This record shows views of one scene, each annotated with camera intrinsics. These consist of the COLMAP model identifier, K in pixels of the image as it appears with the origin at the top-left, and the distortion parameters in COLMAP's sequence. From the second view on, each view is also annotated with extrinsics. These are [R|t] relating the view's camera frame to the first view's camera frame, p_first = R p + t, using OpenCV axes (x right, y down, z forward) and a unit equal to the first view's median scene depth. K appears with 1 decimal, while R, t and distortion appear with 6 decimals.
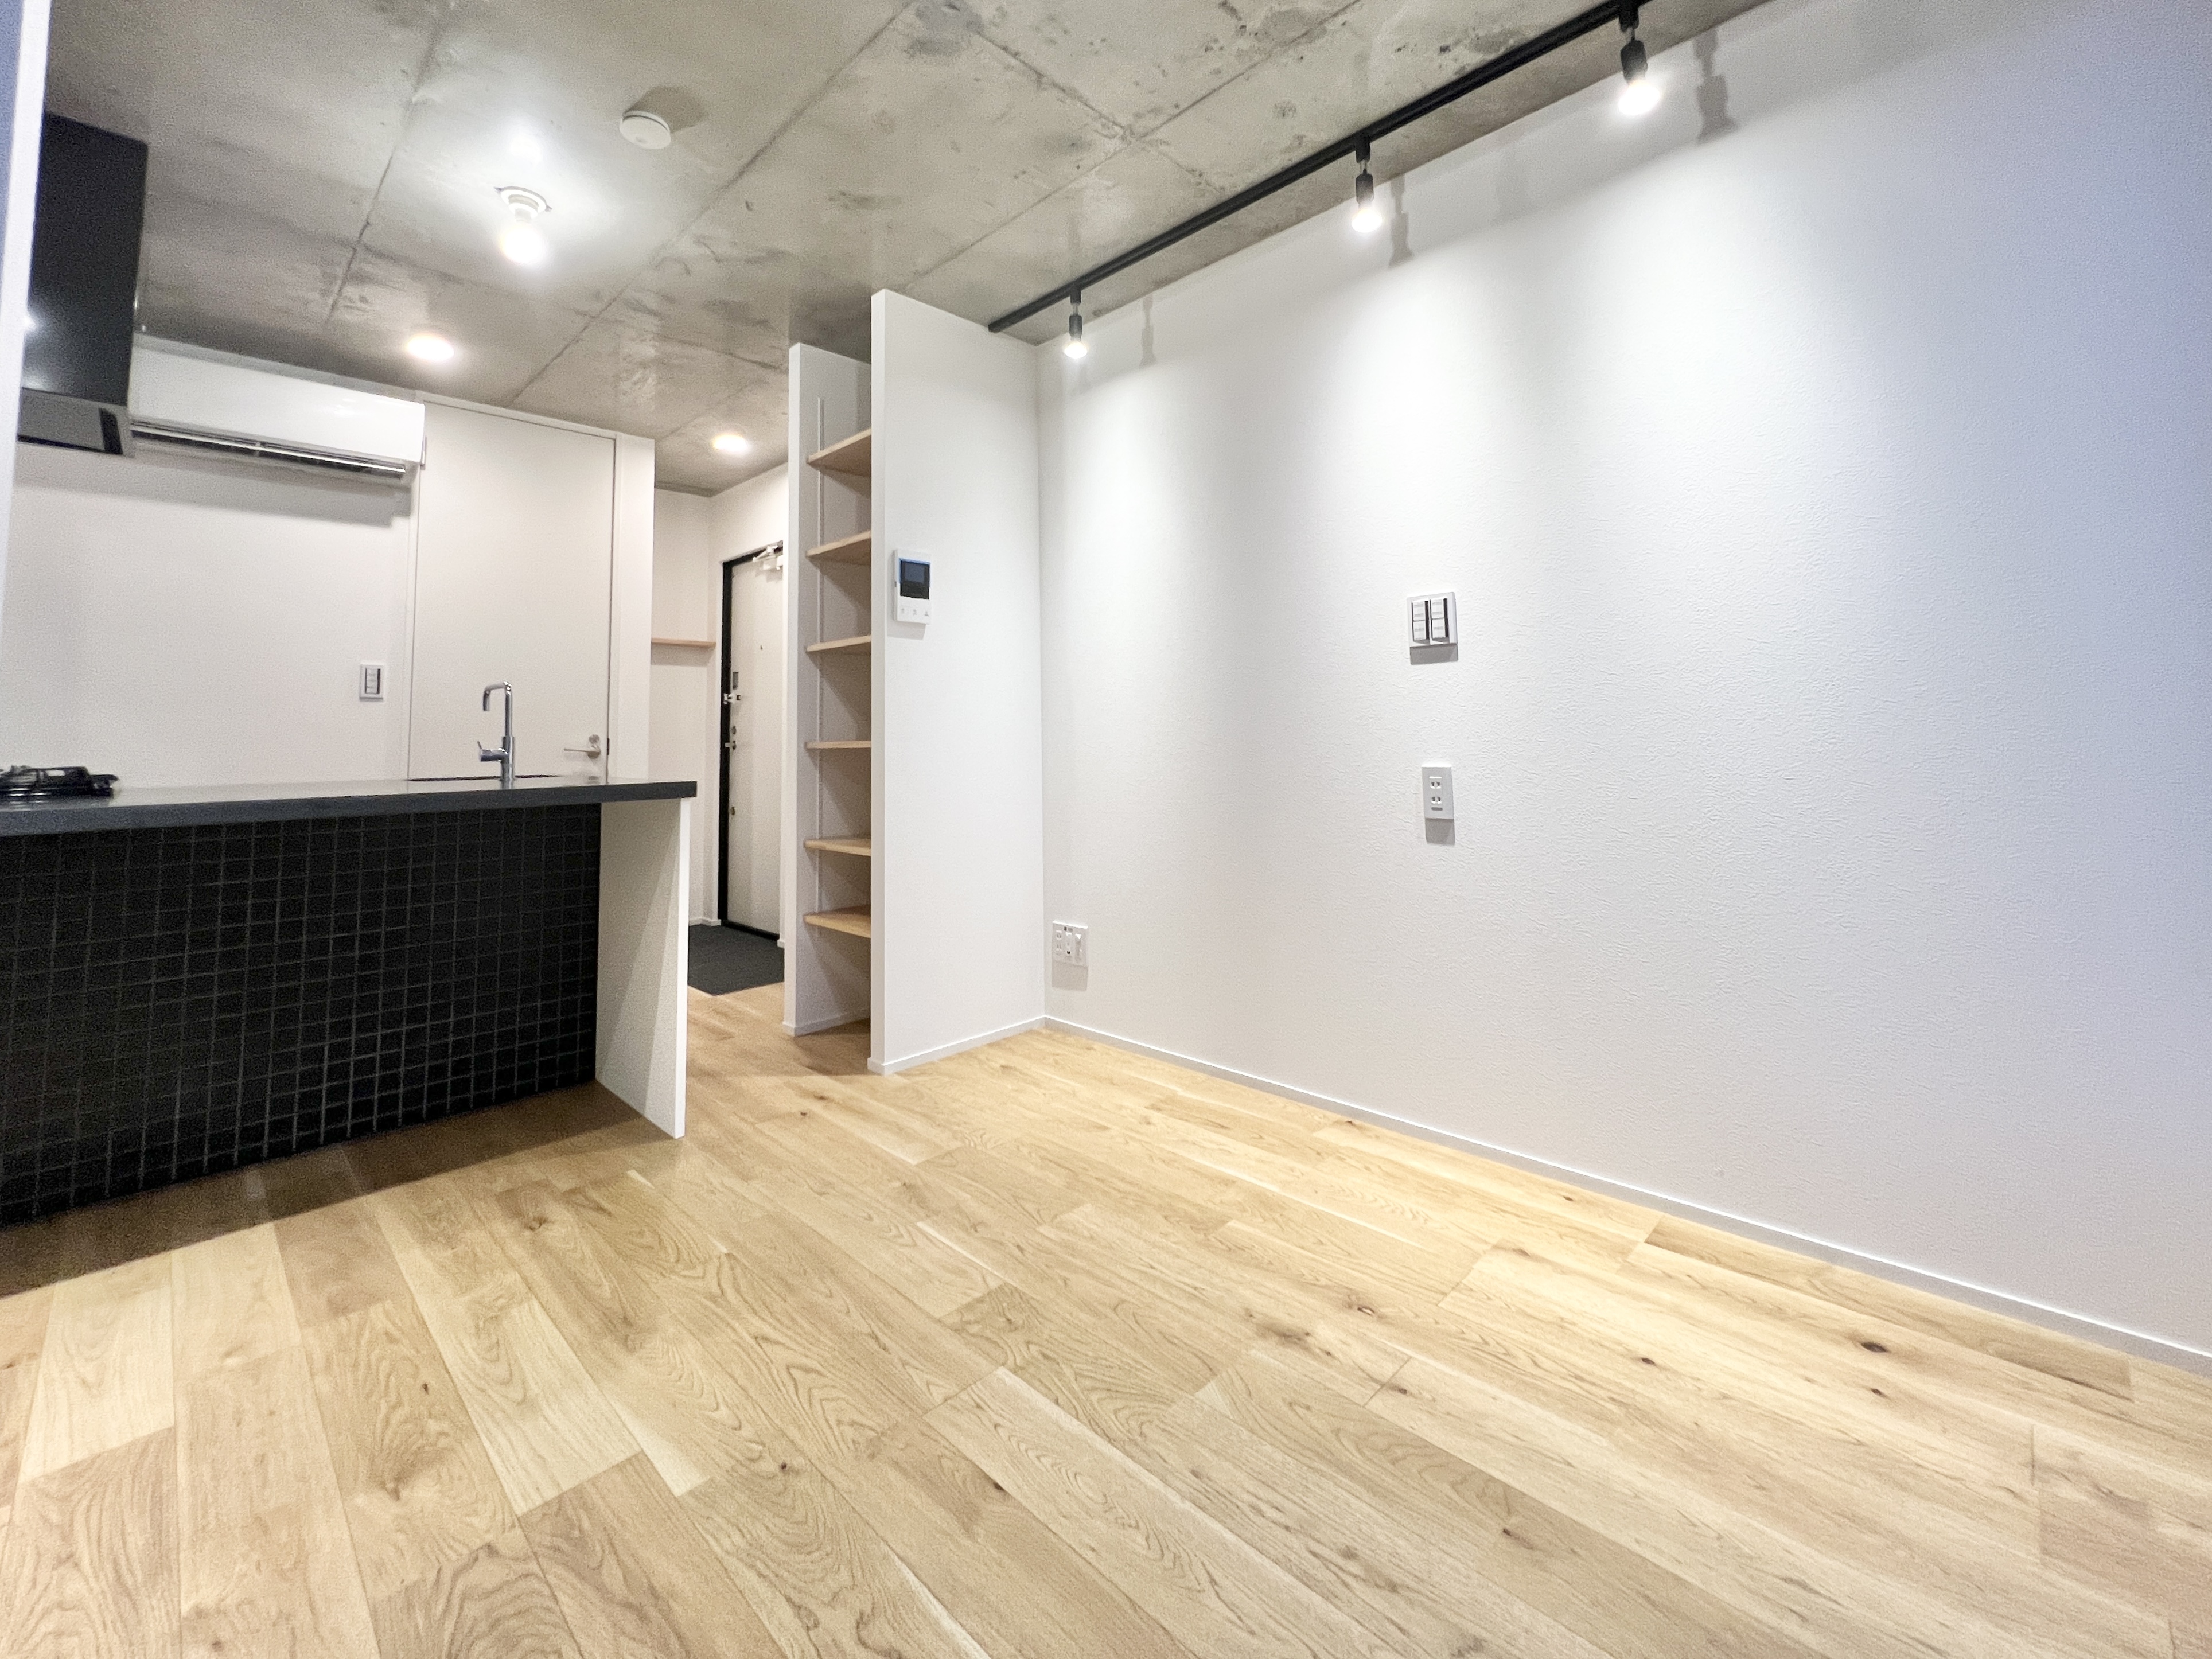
lens RADIAL K [[927.9, 0, 1113.2], [0, 927.9, 670.4], [0, 0, 1]] dist [-0.002328, 0.000924]
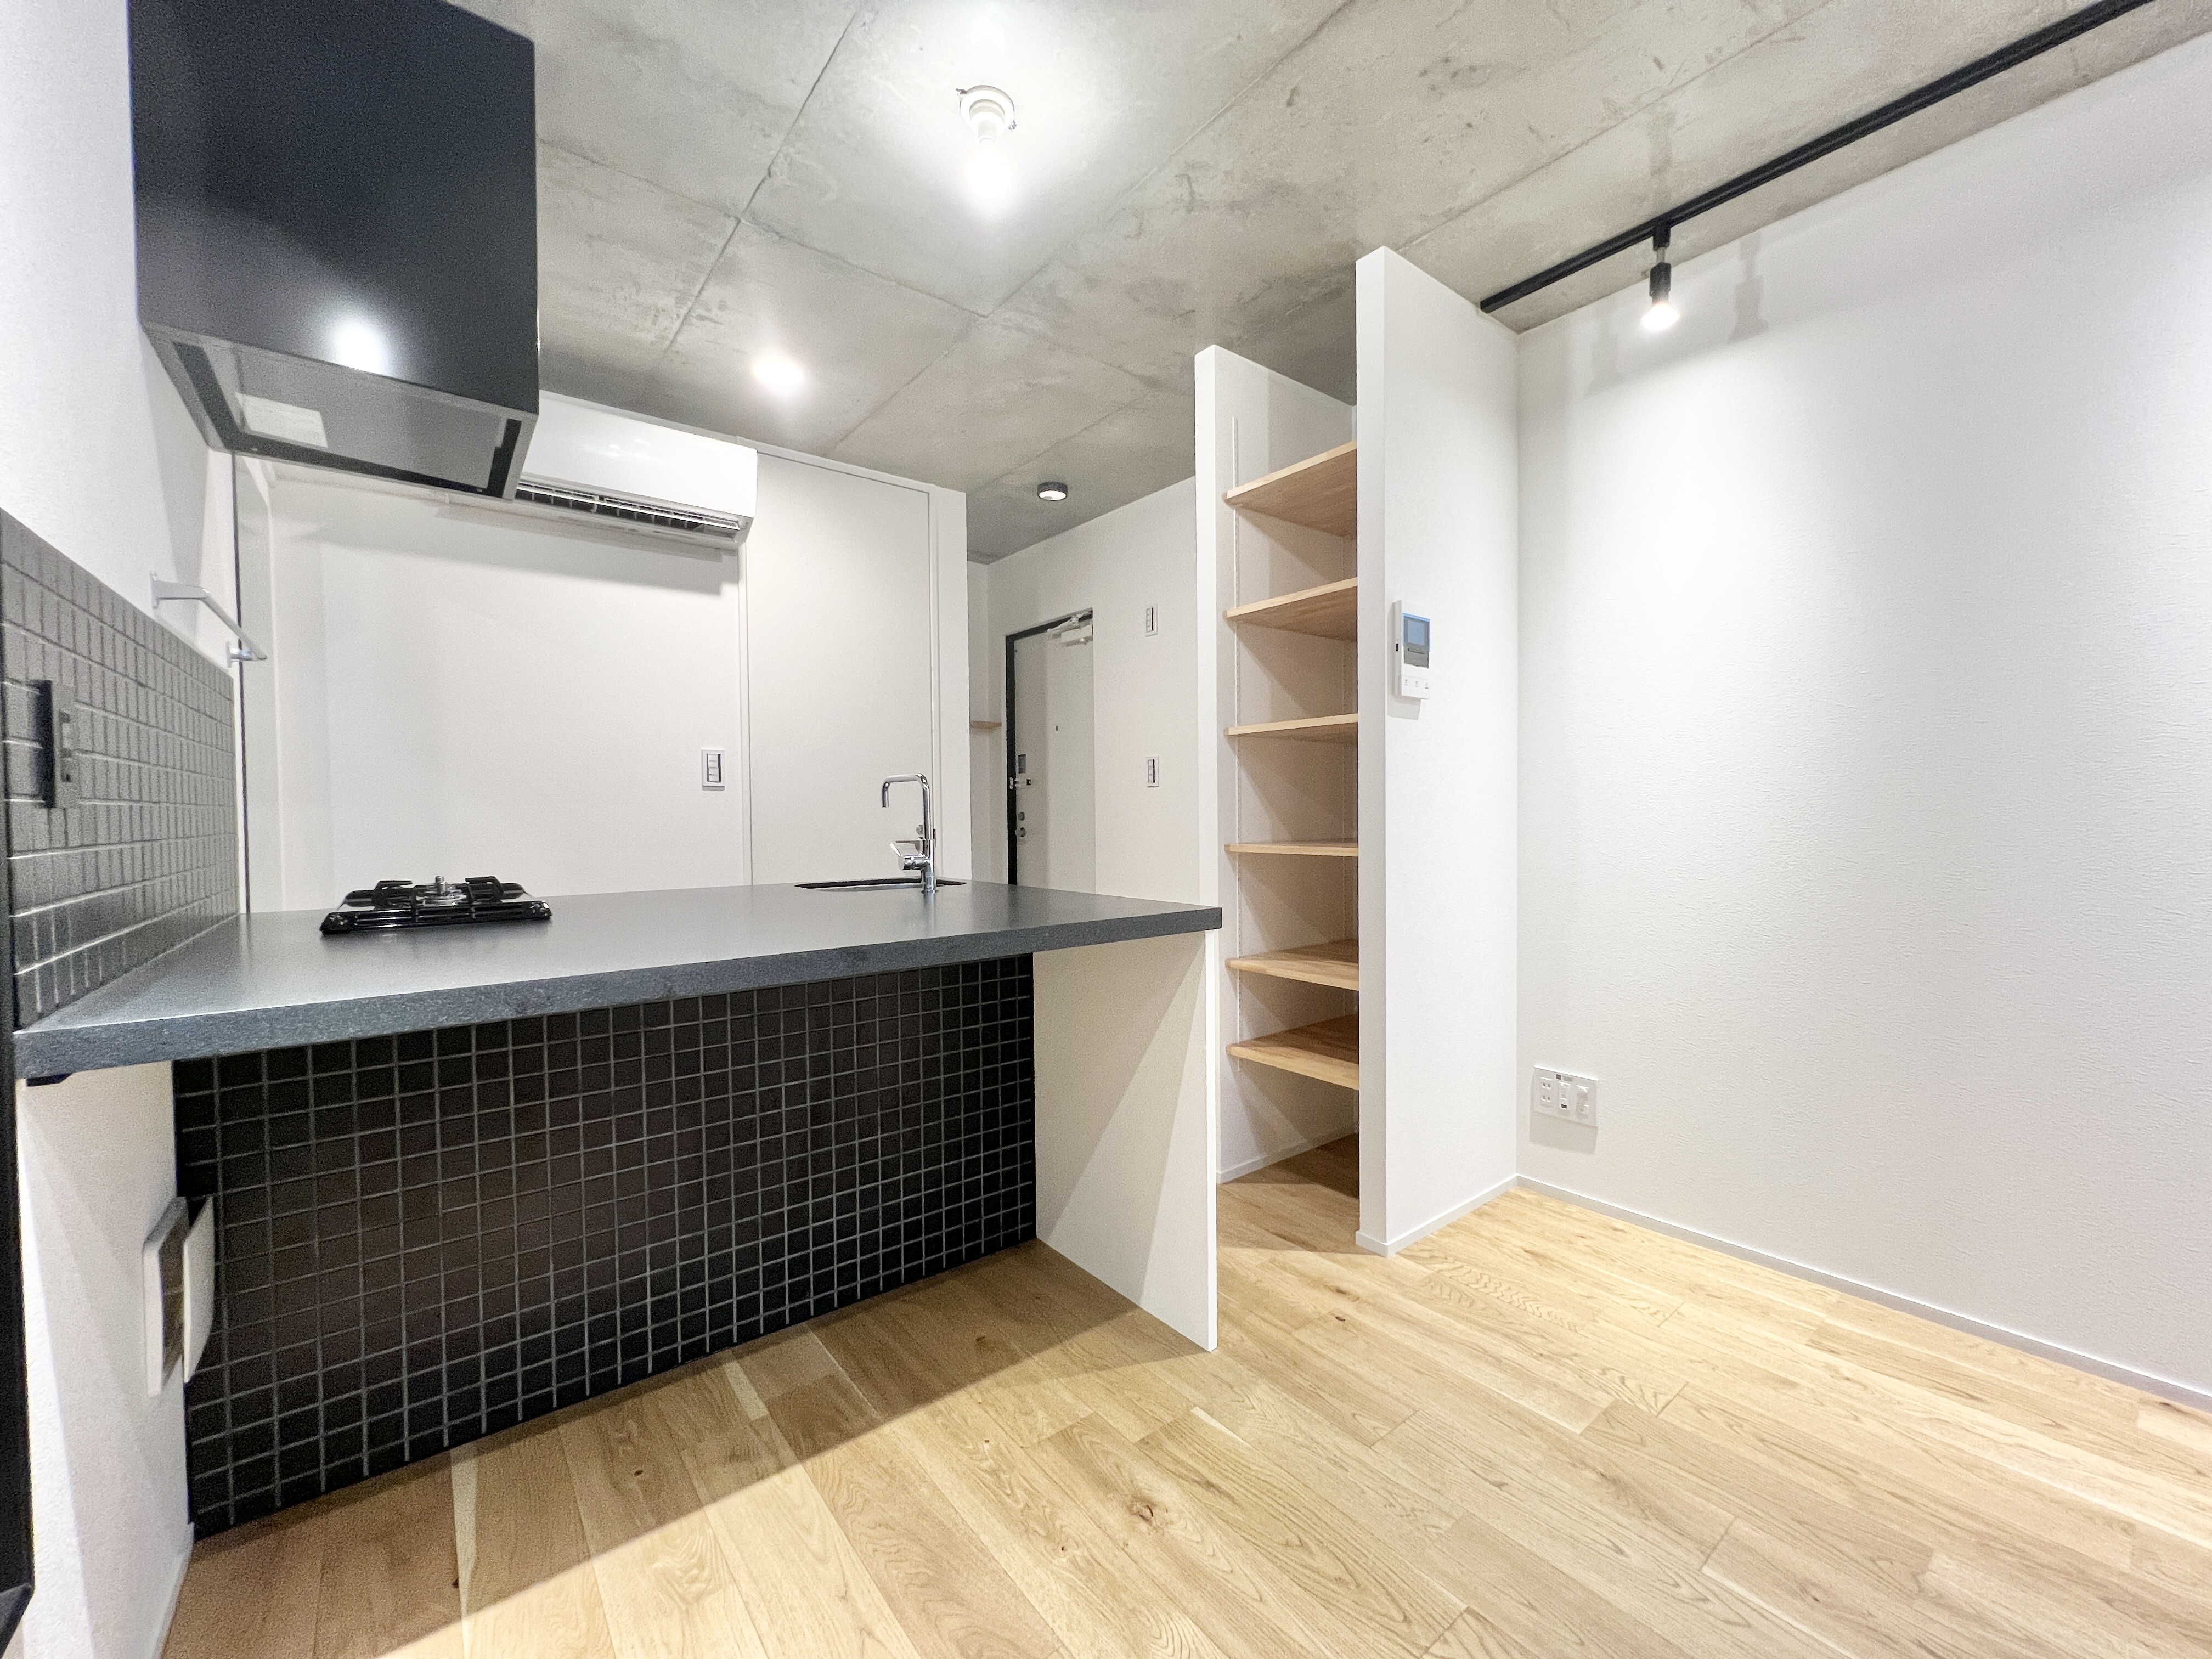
lens RADIAL K [[881.2, 0, 1116.5], [0, 881.2, 835.1], [0, 0, 1]] dist [-0.002136, 0.000738]
pose [[0.992770, 0.011117, -0.119517, -0.460037], [0.000697, 0.995151, 0.098358, -0.011141], [0.120031, -0.097730, 0.987948, 0.283646]]
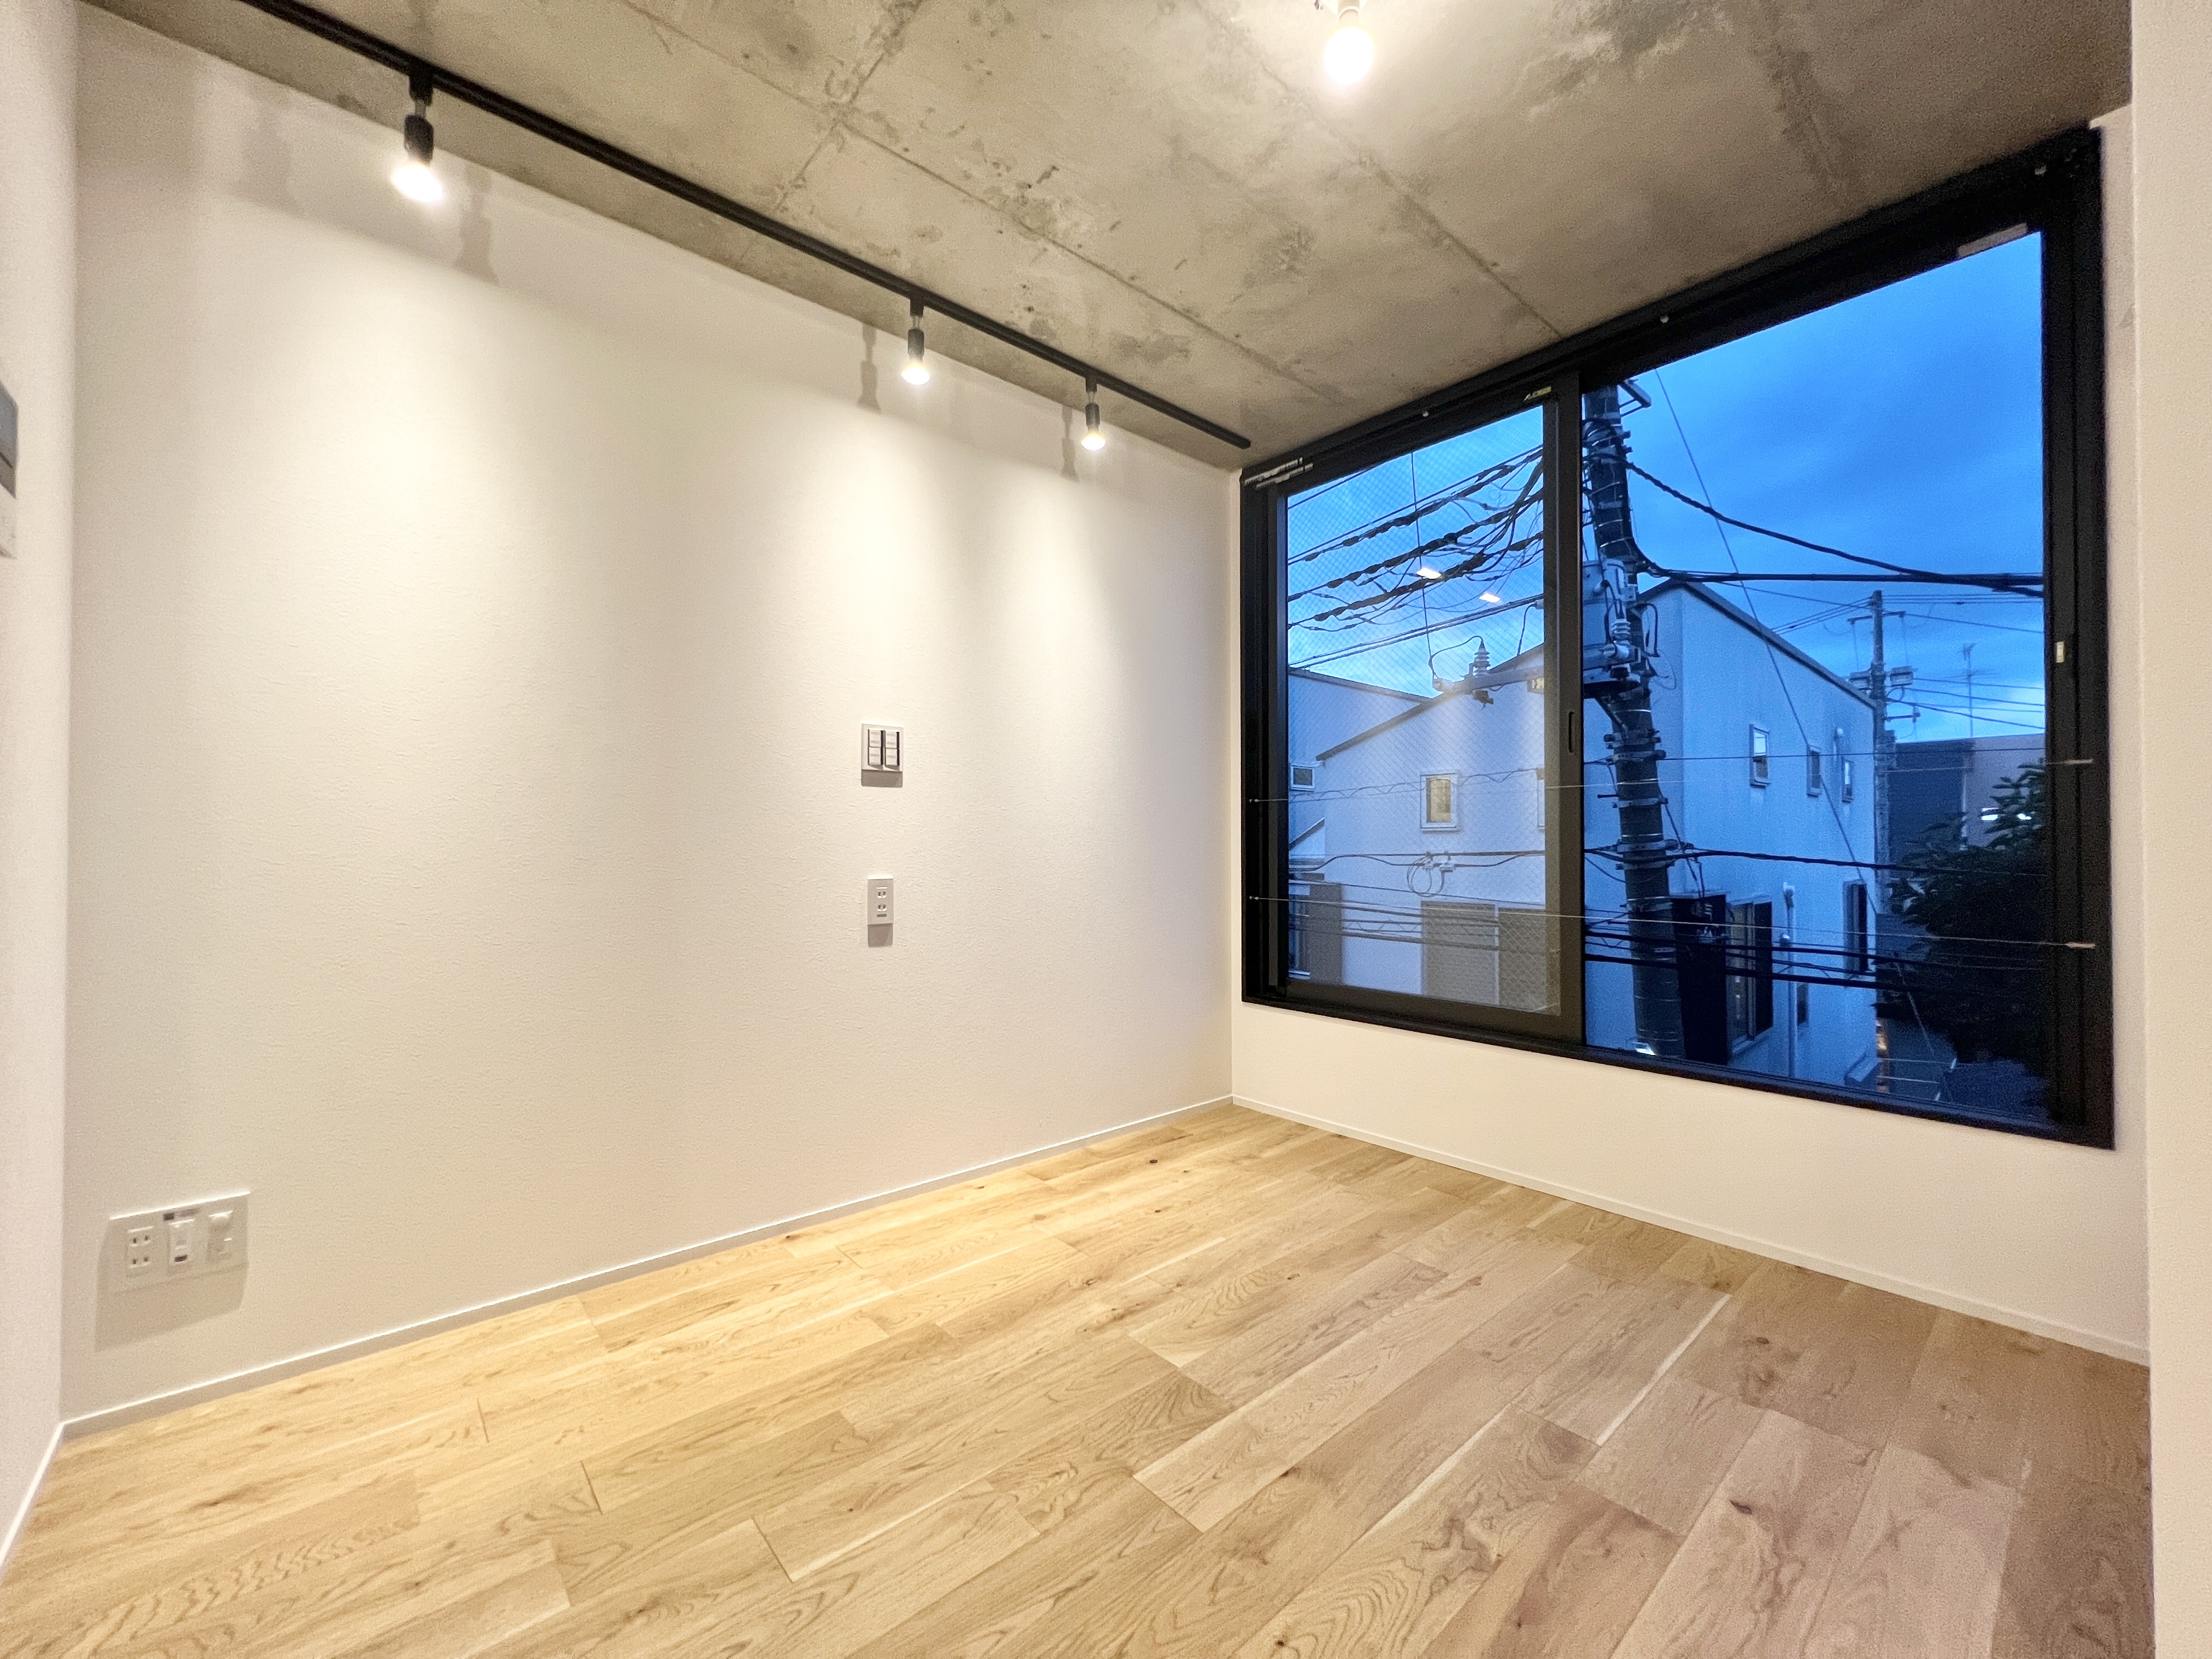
lens RADIAL K [[881.2, 0, 1101.5], [0, 881.2, 837.2], [0, 0, 1]] dist [-0.002136, 0.000738]
pose [[0.082087, 0.029969, 0.996174, -0.666009], [-0.074600, 0.996928, -0.023844, 0.056817], [-0.993829, -0.072357, 0.084071, 0.616463]]
